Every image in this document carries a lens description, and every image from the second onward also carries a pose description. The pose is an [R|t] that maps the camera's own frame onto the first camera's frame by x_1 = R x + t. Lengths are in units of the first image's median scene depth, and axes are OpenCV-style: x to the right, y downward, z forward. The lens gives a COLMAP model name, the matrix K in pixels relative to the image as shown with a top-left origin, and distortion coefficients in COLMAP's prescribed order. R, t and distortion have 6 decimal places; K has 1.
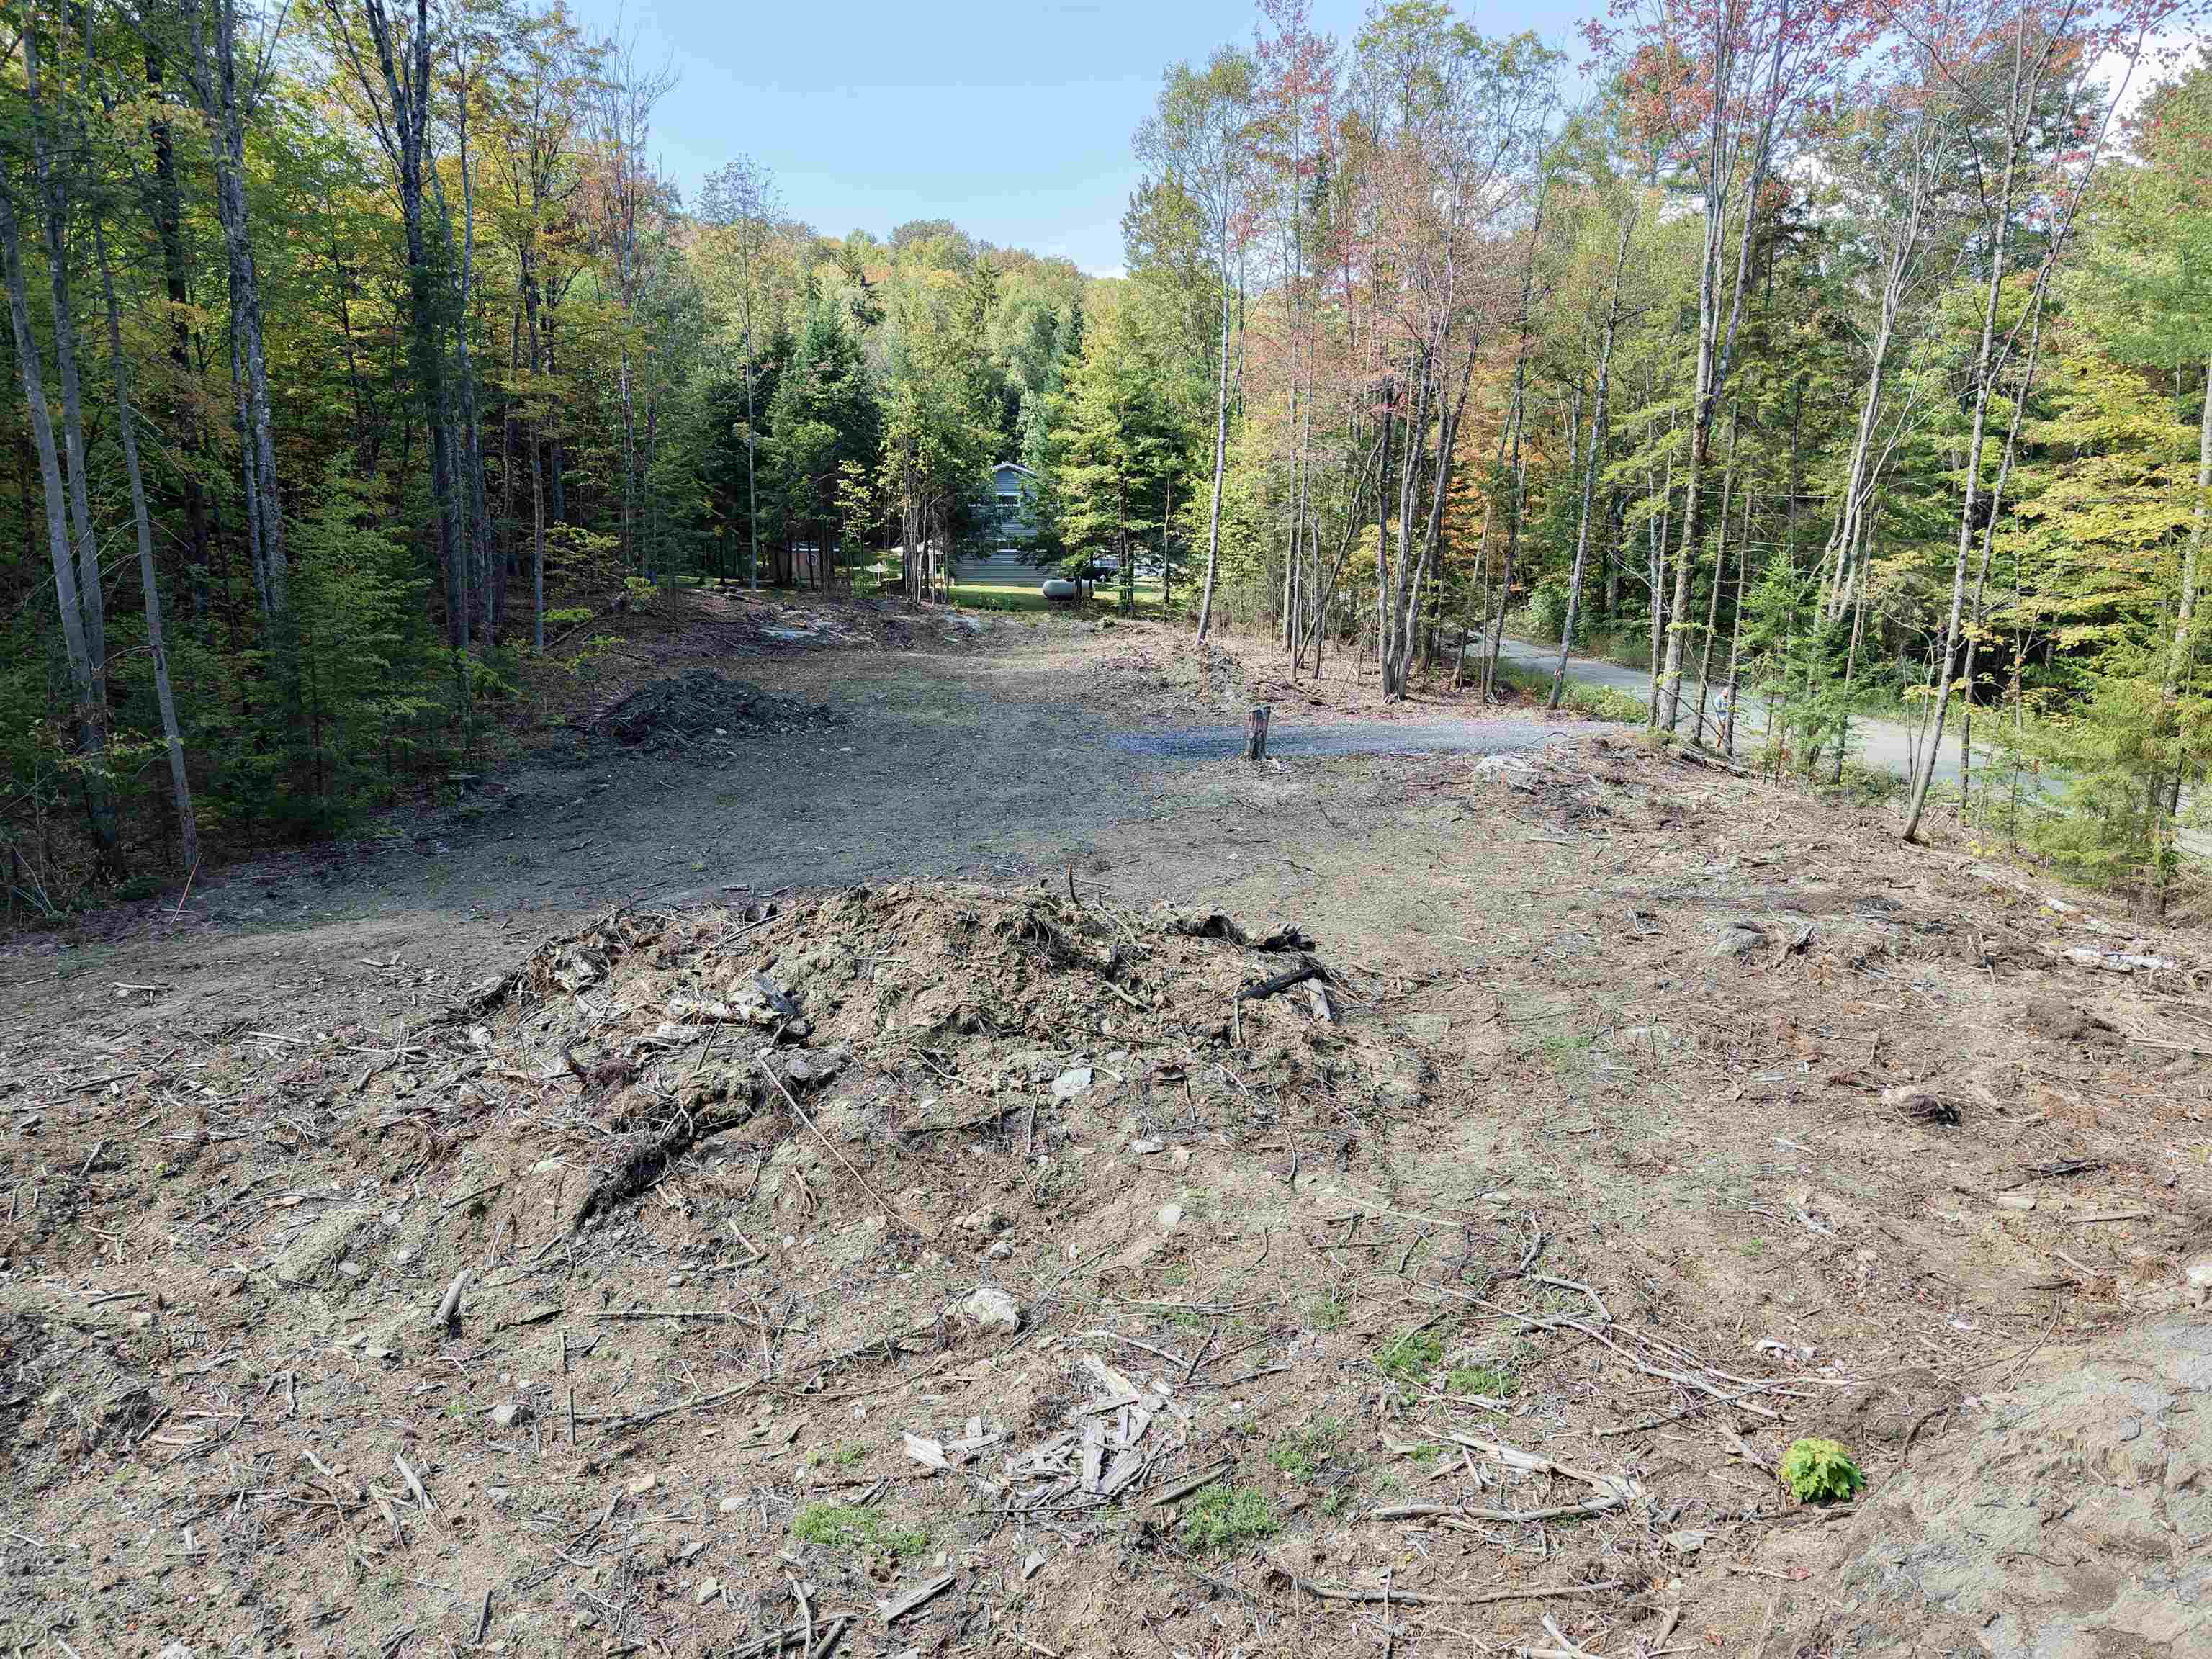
lens RADIAL K [[1496.3, 0, 1111.4], [0, 1496.3, 831.7], [0, 0, 1]] dist [0.028571, -0.021288]
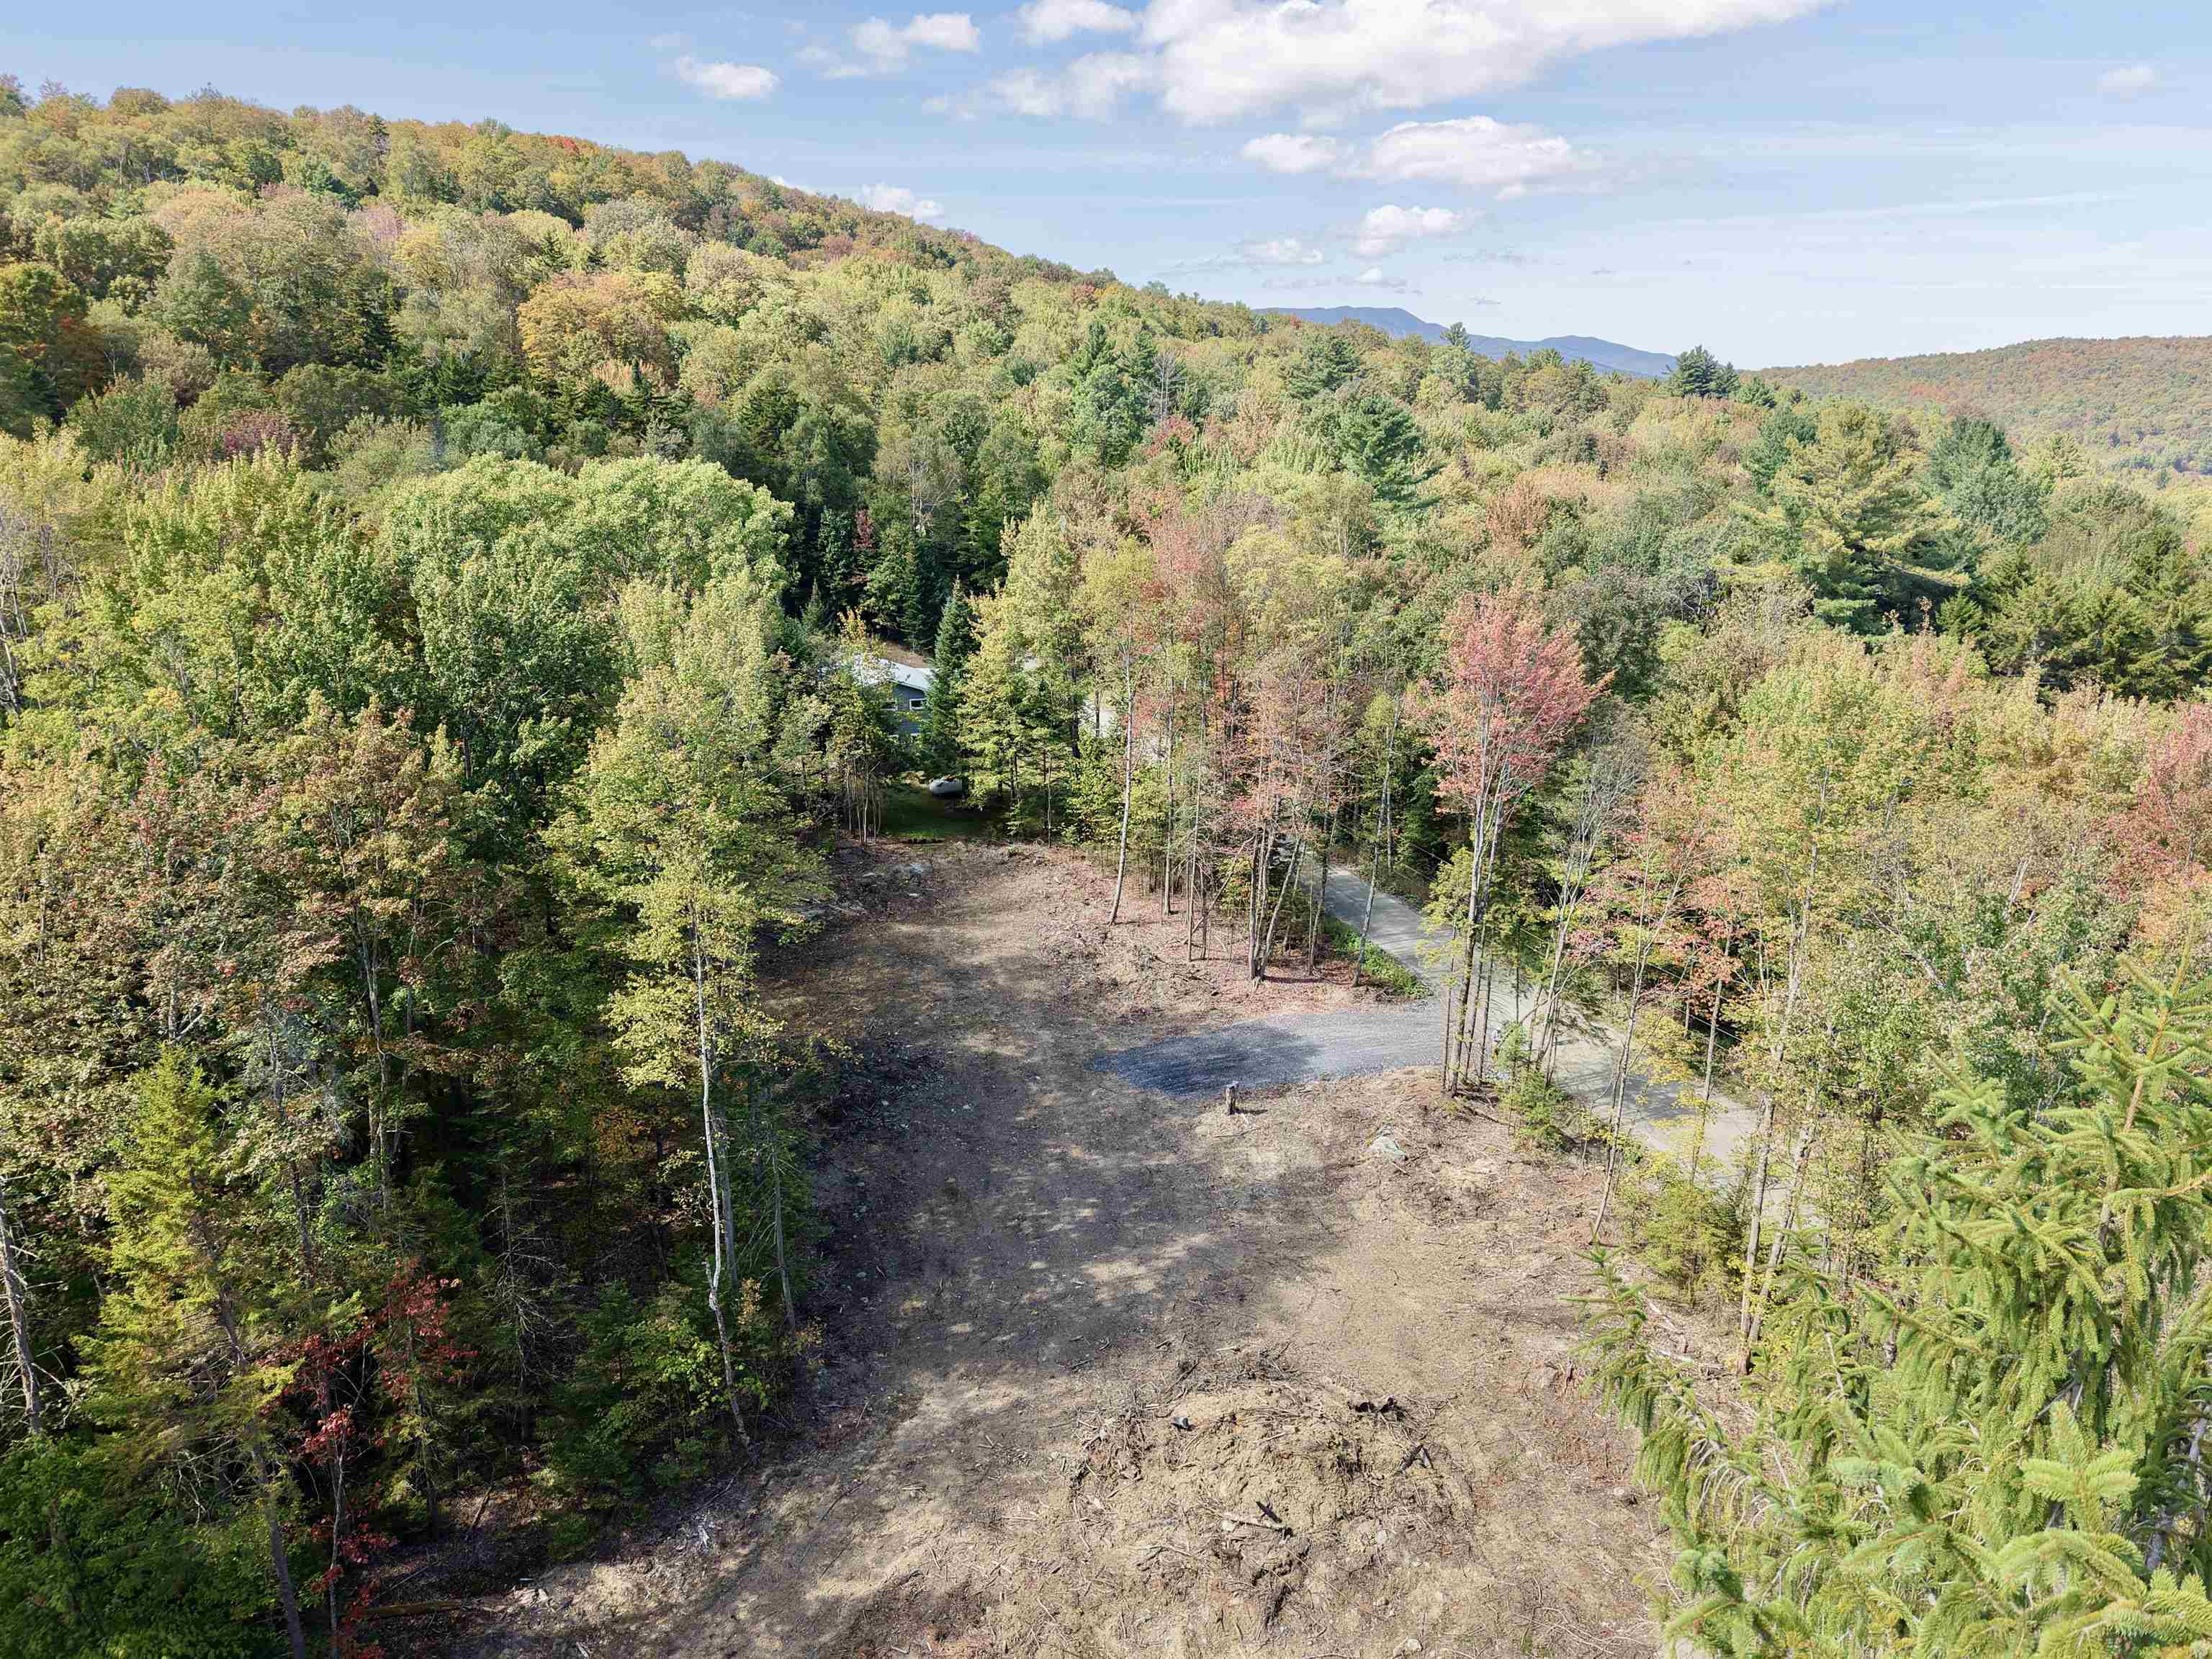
lens RADIAL K [[1496.3, 0, 1095.3], [0, 1496.3, 829.6], [0, 0, 1]] dist [0.028571, -0.021288]
pose [[0.971036, -0.067736, 0.229129, -0.380985], [0.038582, 0.990841, 0.129405, -0.534753], [-0.235796, -0.116817, 0.964756, -0.528208]]
